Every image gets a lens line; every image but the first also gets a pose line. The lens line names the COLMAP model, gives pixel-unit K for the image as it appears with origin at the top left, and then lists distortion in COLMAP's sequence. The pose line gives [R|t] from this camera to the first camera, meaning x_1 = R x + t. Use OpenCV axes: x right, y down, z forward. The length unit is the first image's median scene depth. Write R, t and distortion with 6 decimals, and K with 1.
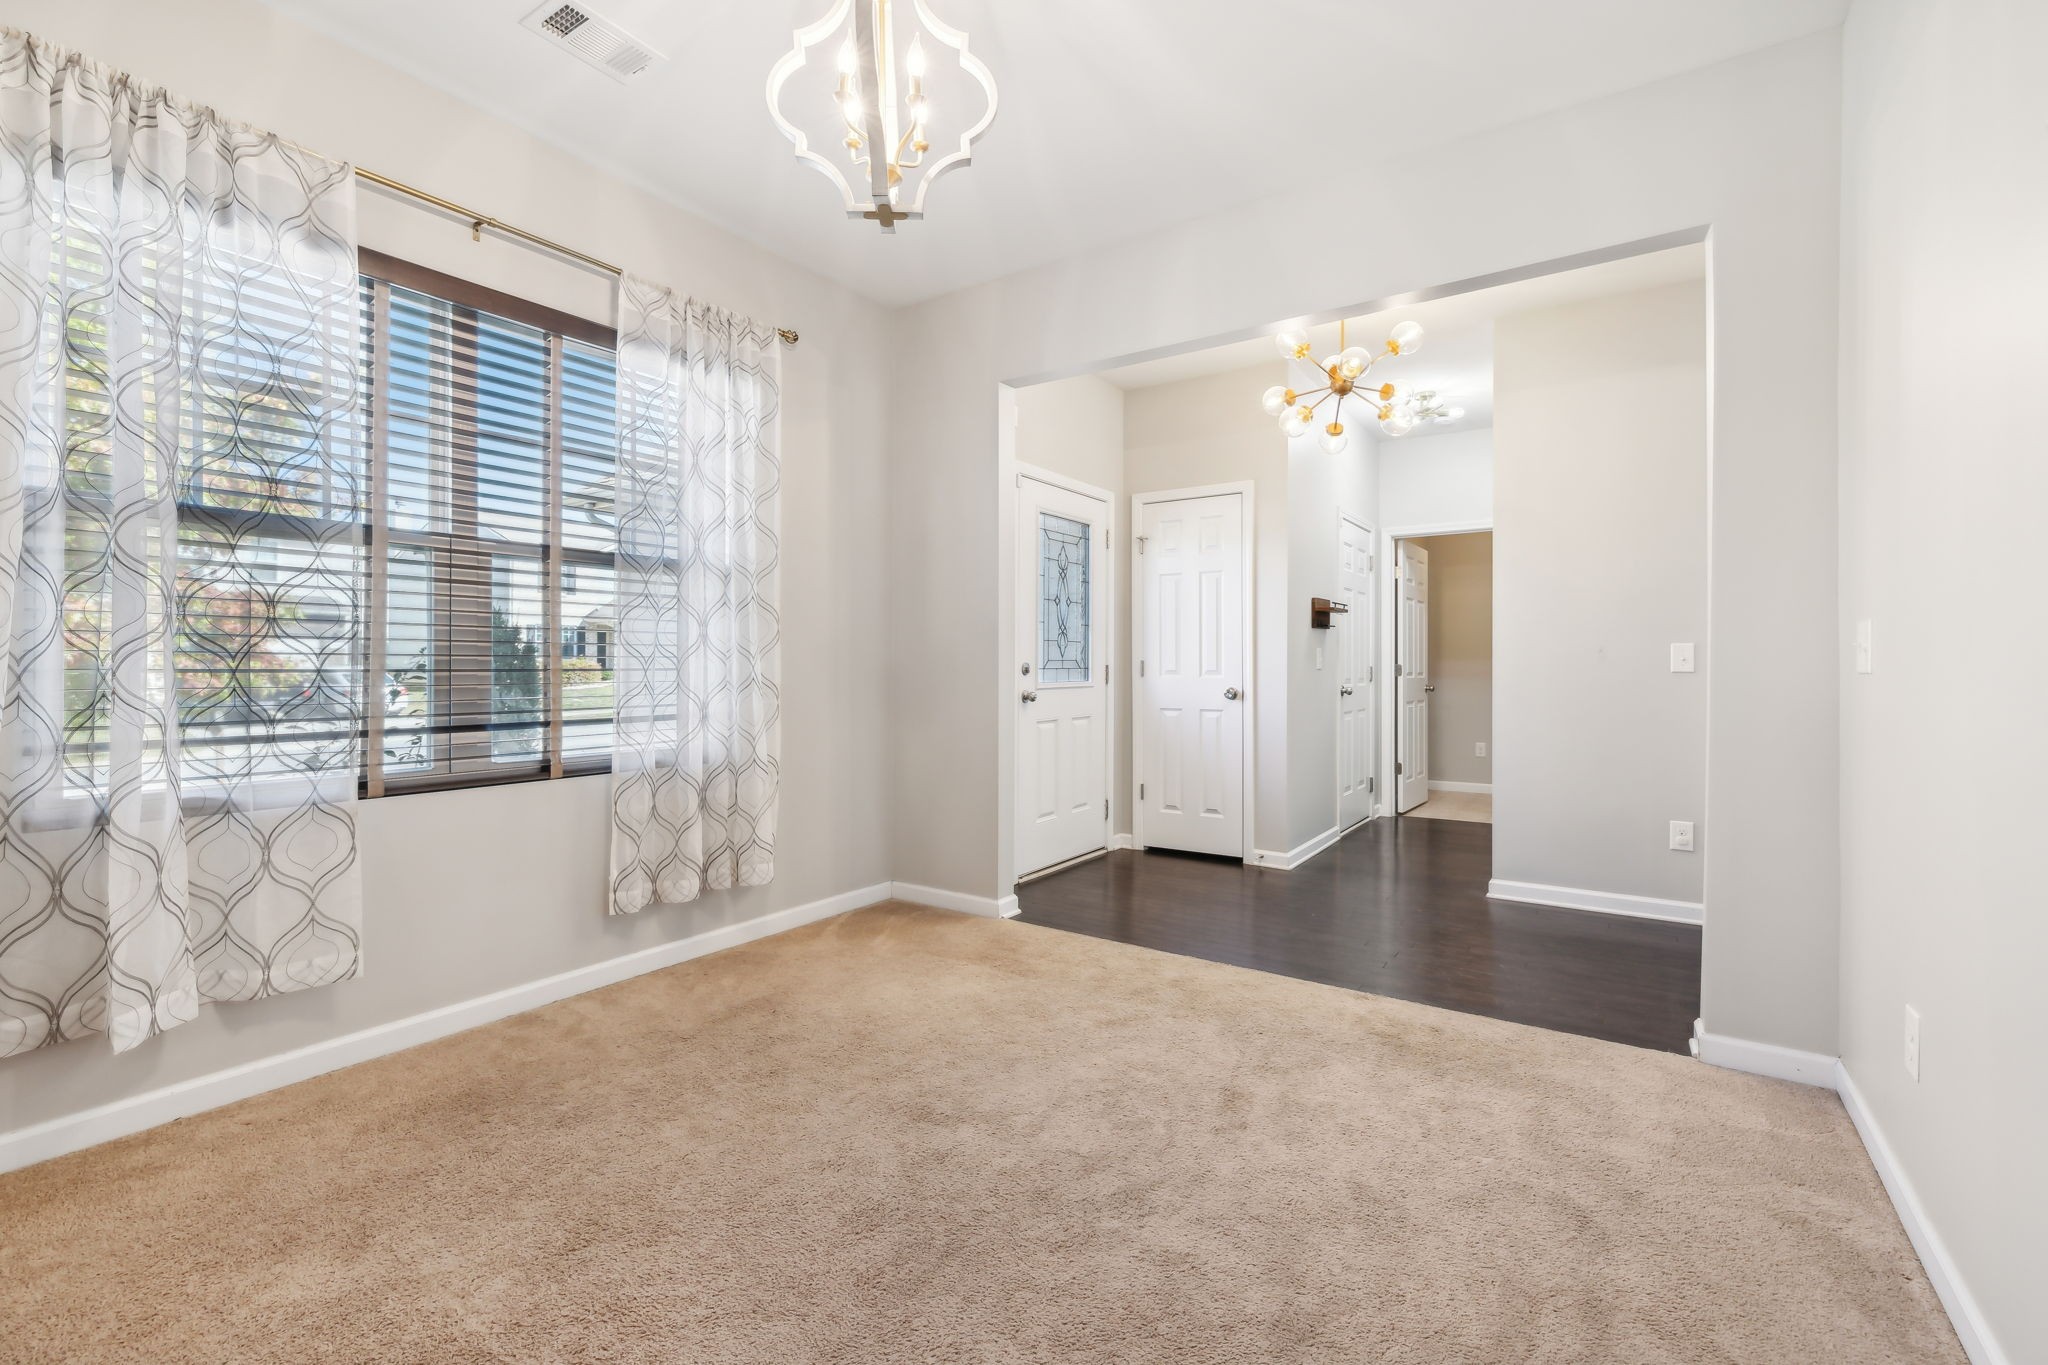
lens RADIAL K [[886.7, 0, 1008.4], [0, 886.7, 667.9], [0, 0, 1]] dist [0.005202, 0.000599]
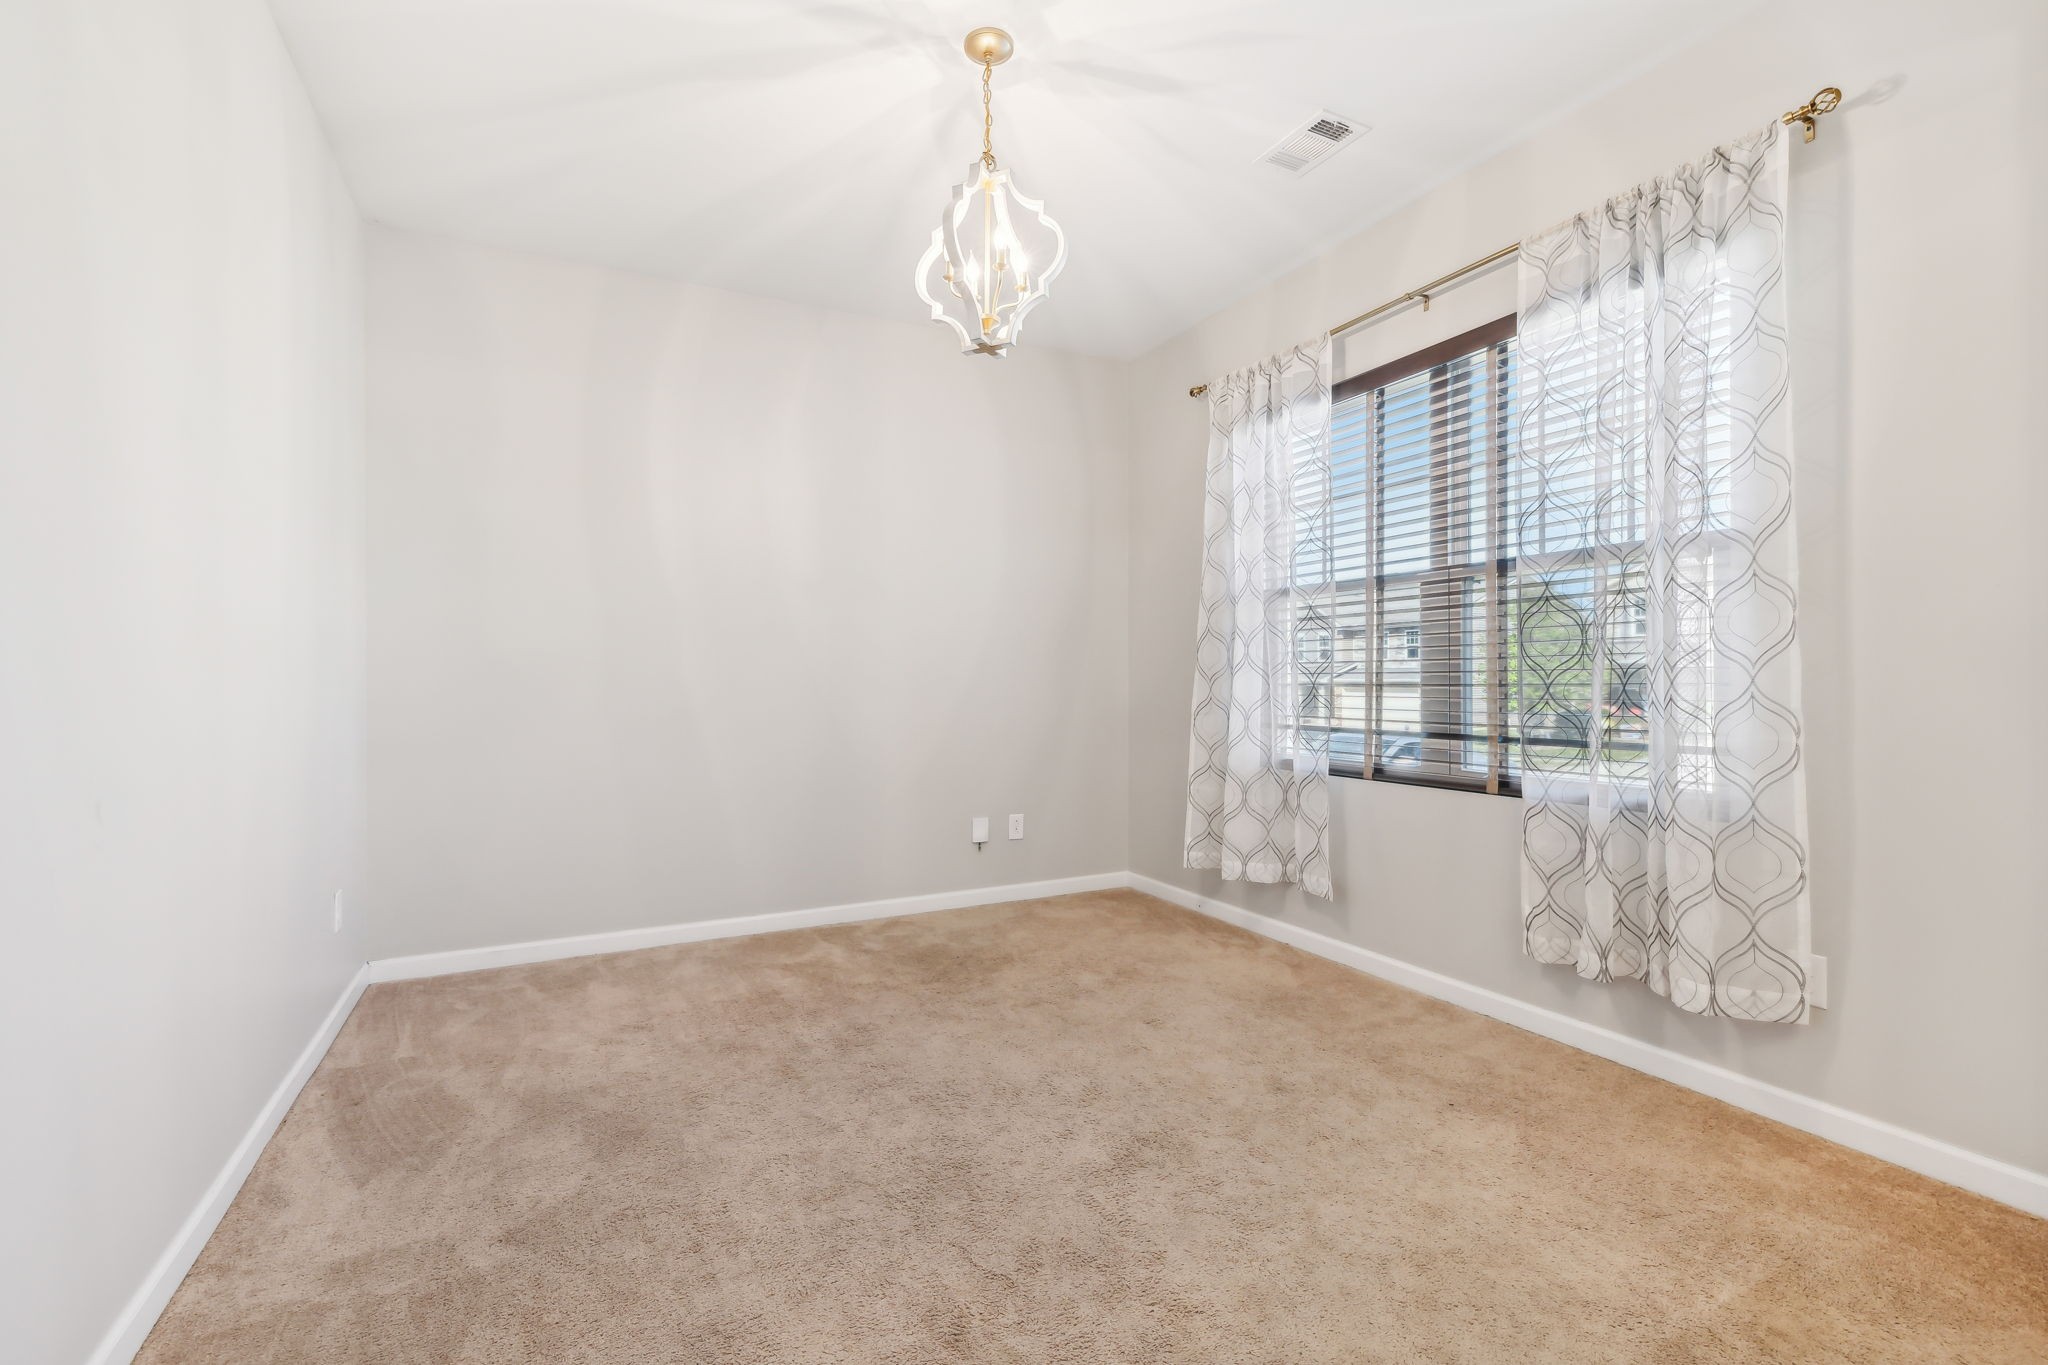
lens RADIAL K [[886.7, 0, 1012.2], [0, 886.7, 683.7], [0, 0, 1]] dist [0.005202, 0.000599]
pose [[-0.465249, 0.006227, -0.885158, 0.613309], [0.002049, 0.999980, 0.005958, -0.005734], [0.885177, 0.000958, -0.465253, 0.972877]]
